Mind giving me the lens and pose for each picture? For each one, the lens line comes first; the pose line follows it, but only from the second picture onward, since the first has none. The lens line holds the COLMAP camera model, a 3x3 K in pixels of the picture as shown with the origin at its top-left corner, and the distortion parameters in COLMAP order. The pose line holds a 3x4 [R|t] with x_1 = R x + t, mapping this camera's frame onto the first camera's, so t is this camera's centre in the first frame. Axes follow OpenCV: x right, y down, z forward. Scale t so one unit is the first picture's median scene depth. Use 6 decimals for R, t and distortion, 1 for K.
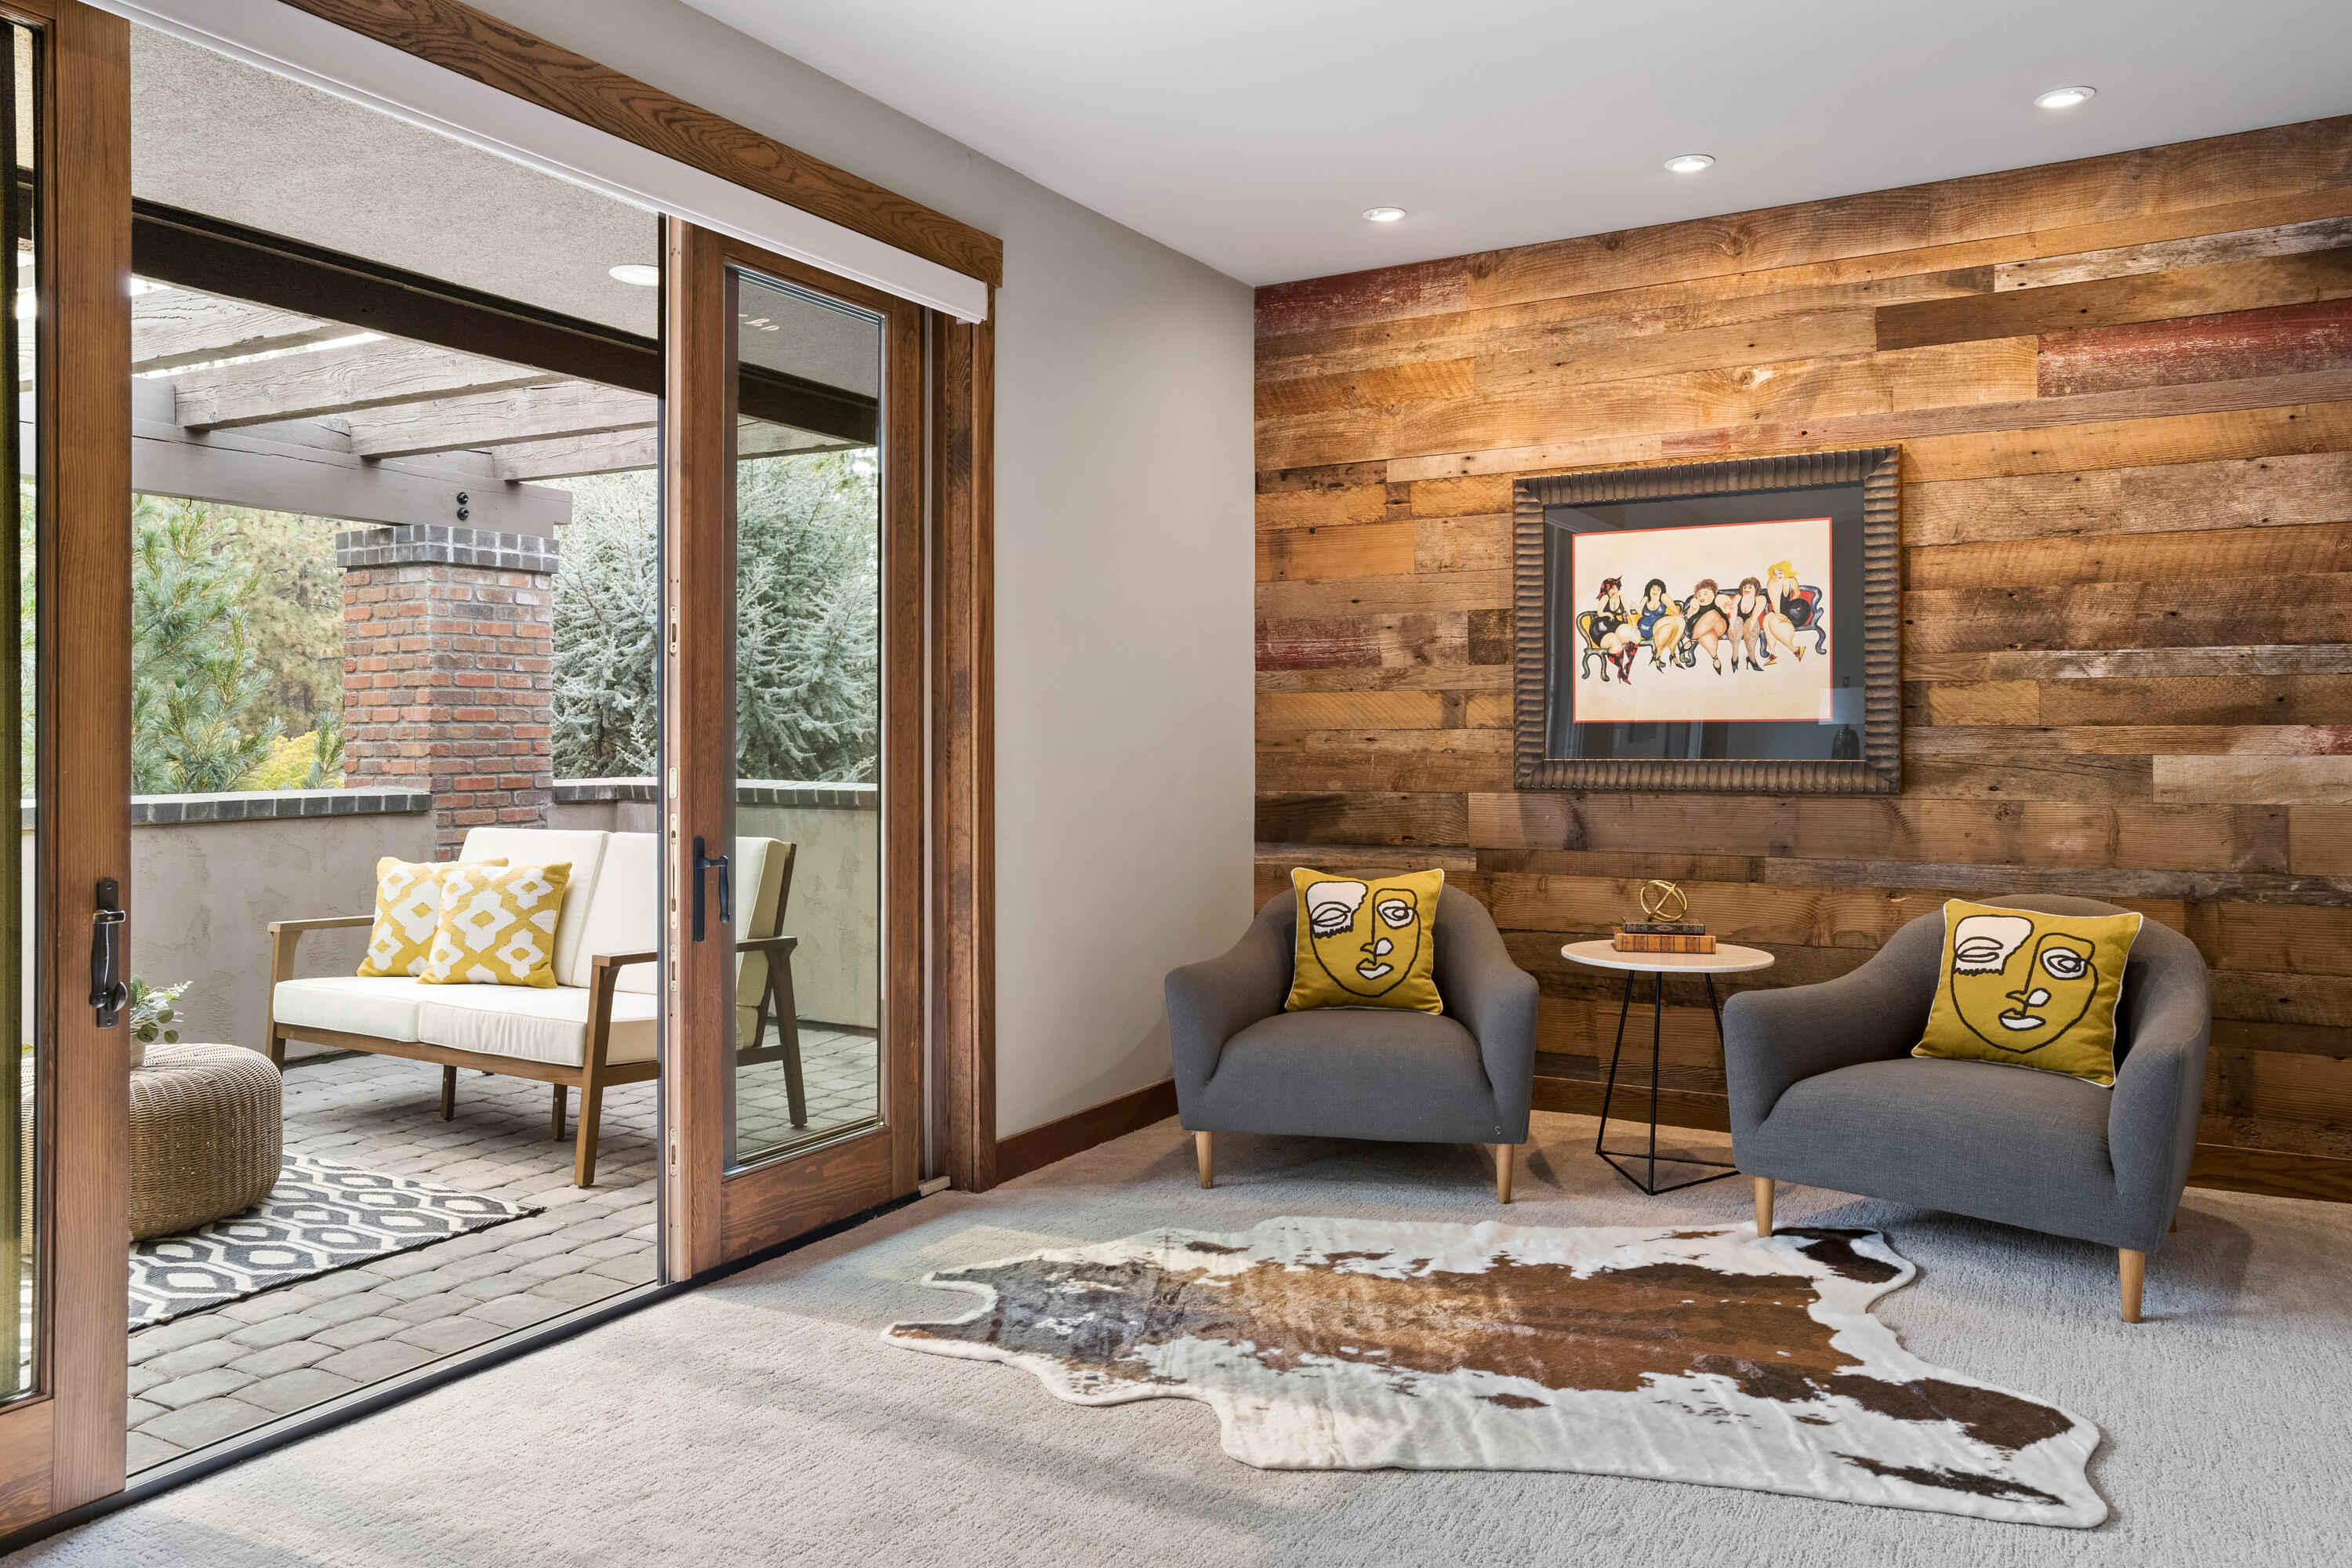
lens RADIAL K [[1637.1, 0, 1172.9], [0, 1637.1, 751.7], [0, 0, 1]] dist [-0.014456, 0.014598]
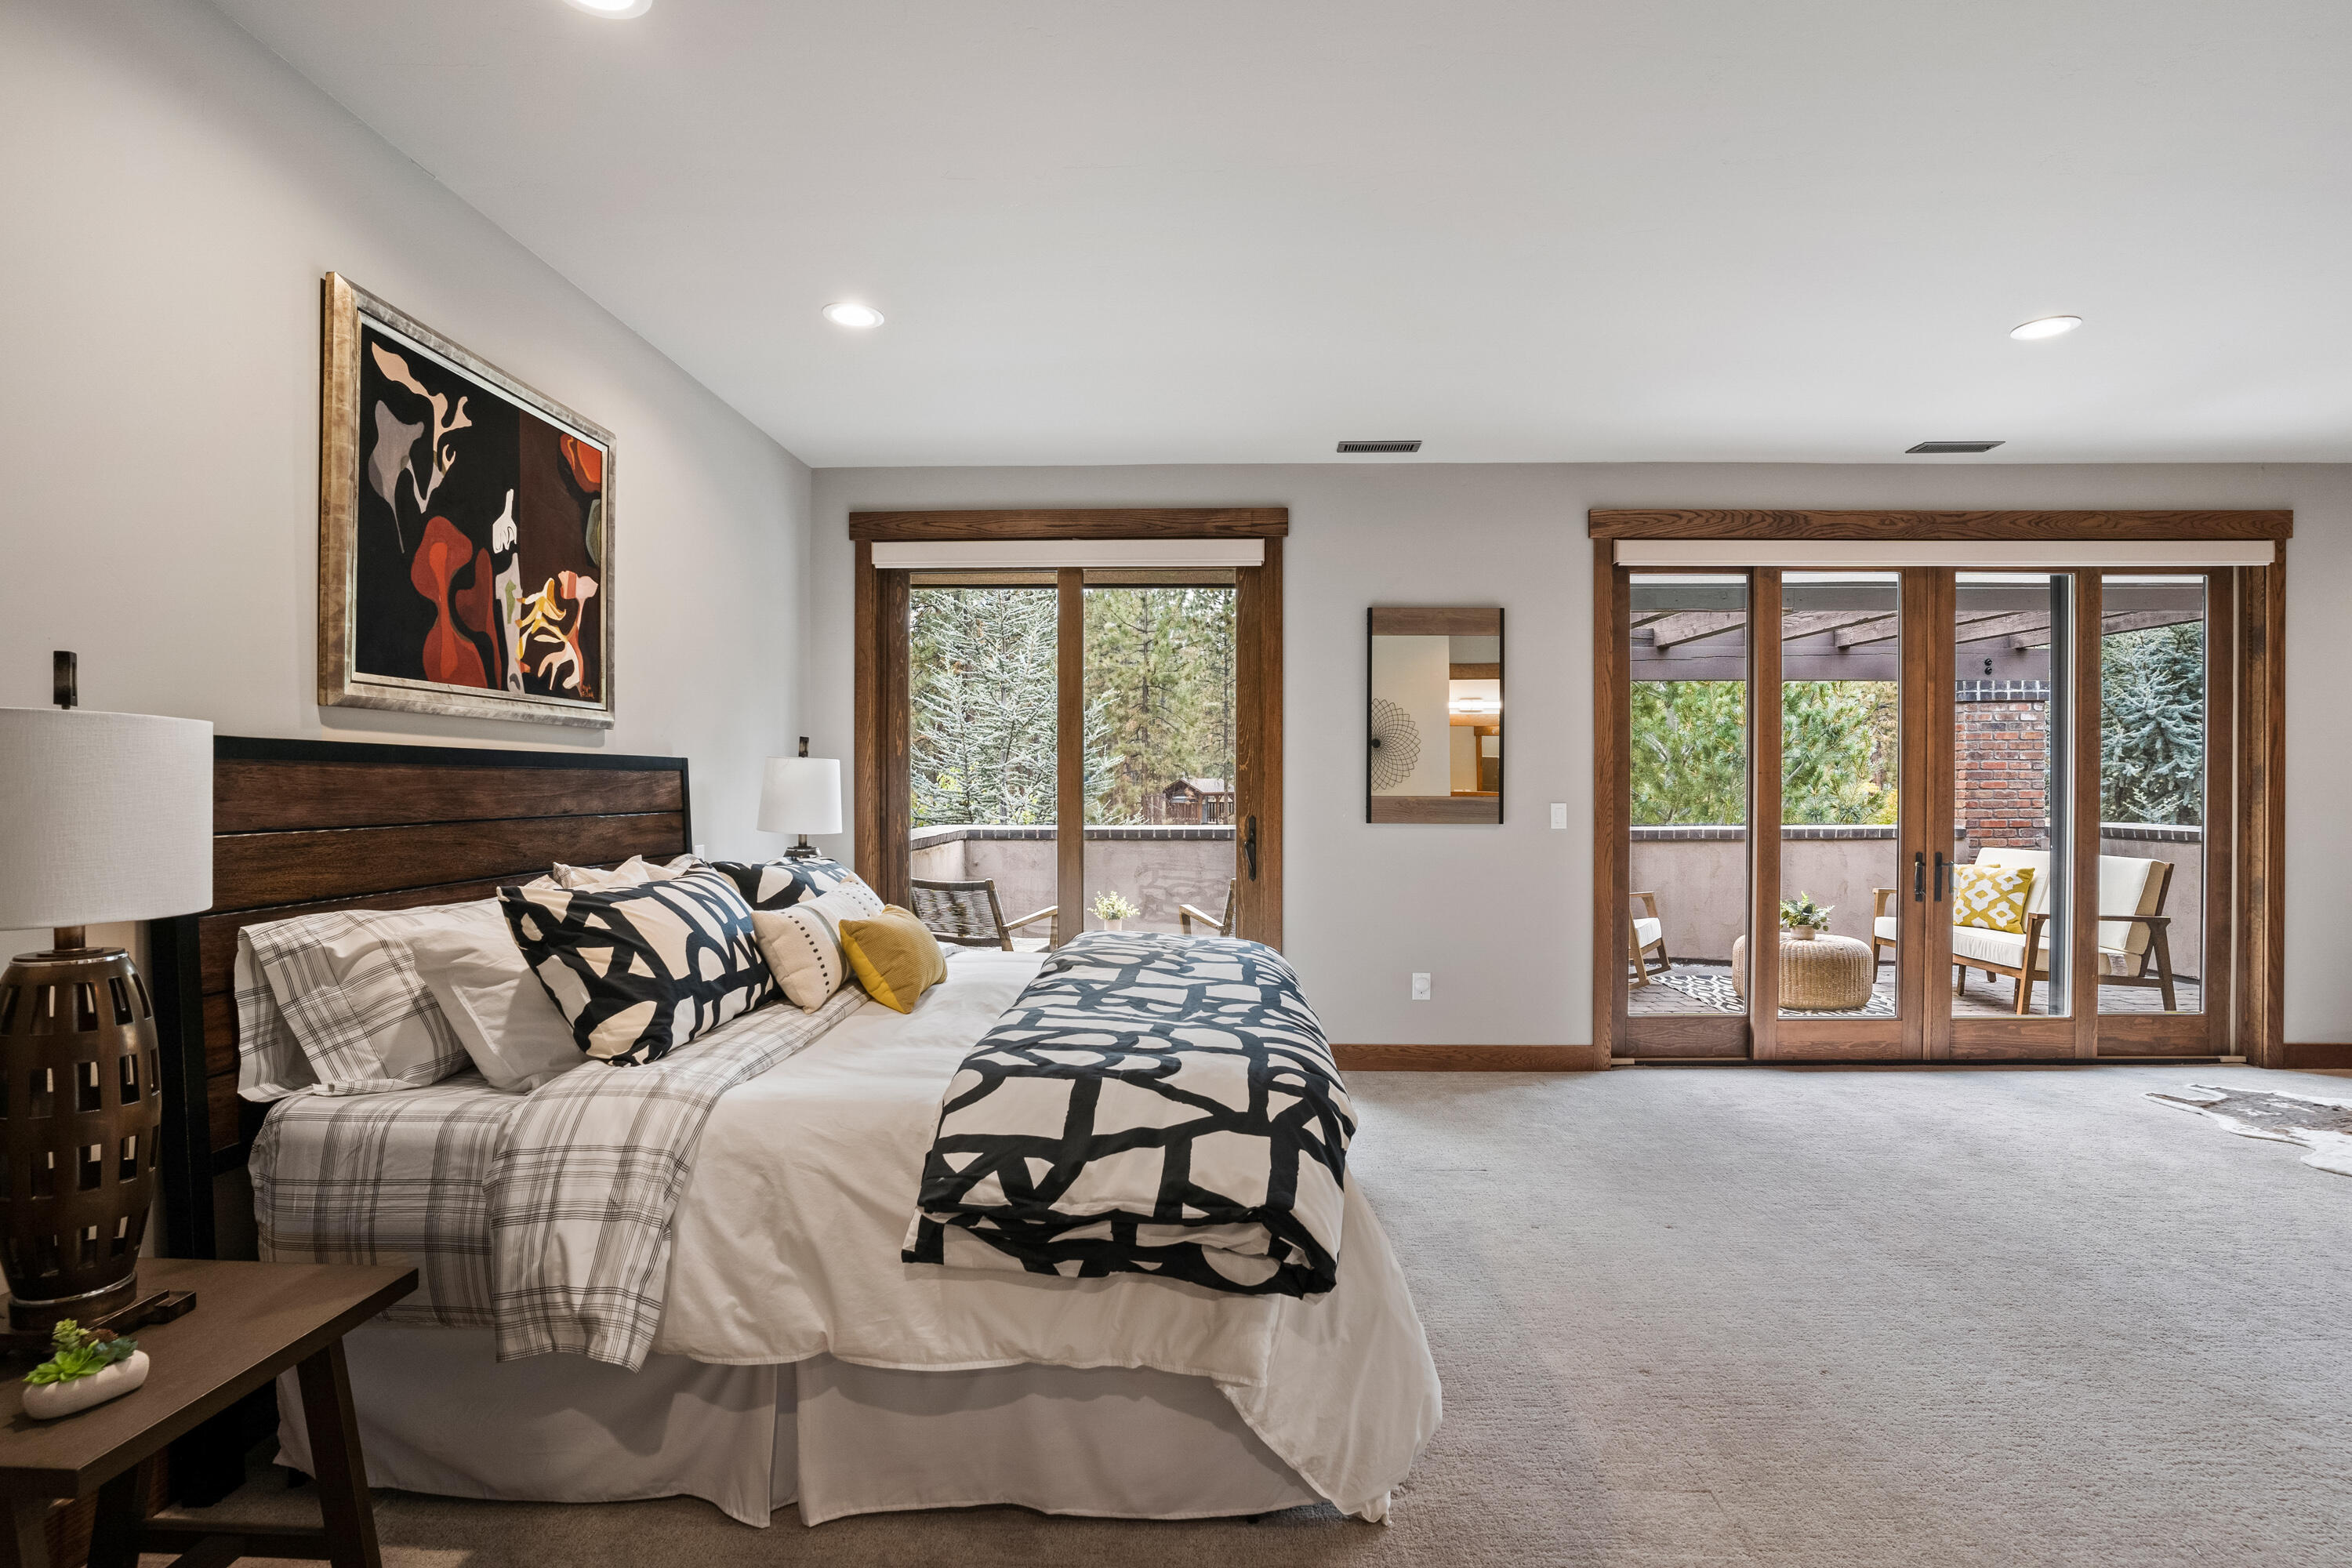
lens RADIAL K [[1195.1, 0, 1192.8], [0, 1195.1, 787.7], [0, 0, 1]] dist [-0.051212, 0.018248]
pose [[0.494222, 0.001431, -0.869335, 0.322315], [-0.008422, 0.999960, -0.003143, -0.010869], [0.869295, 0.008875, 0.494214, -0.496574]]
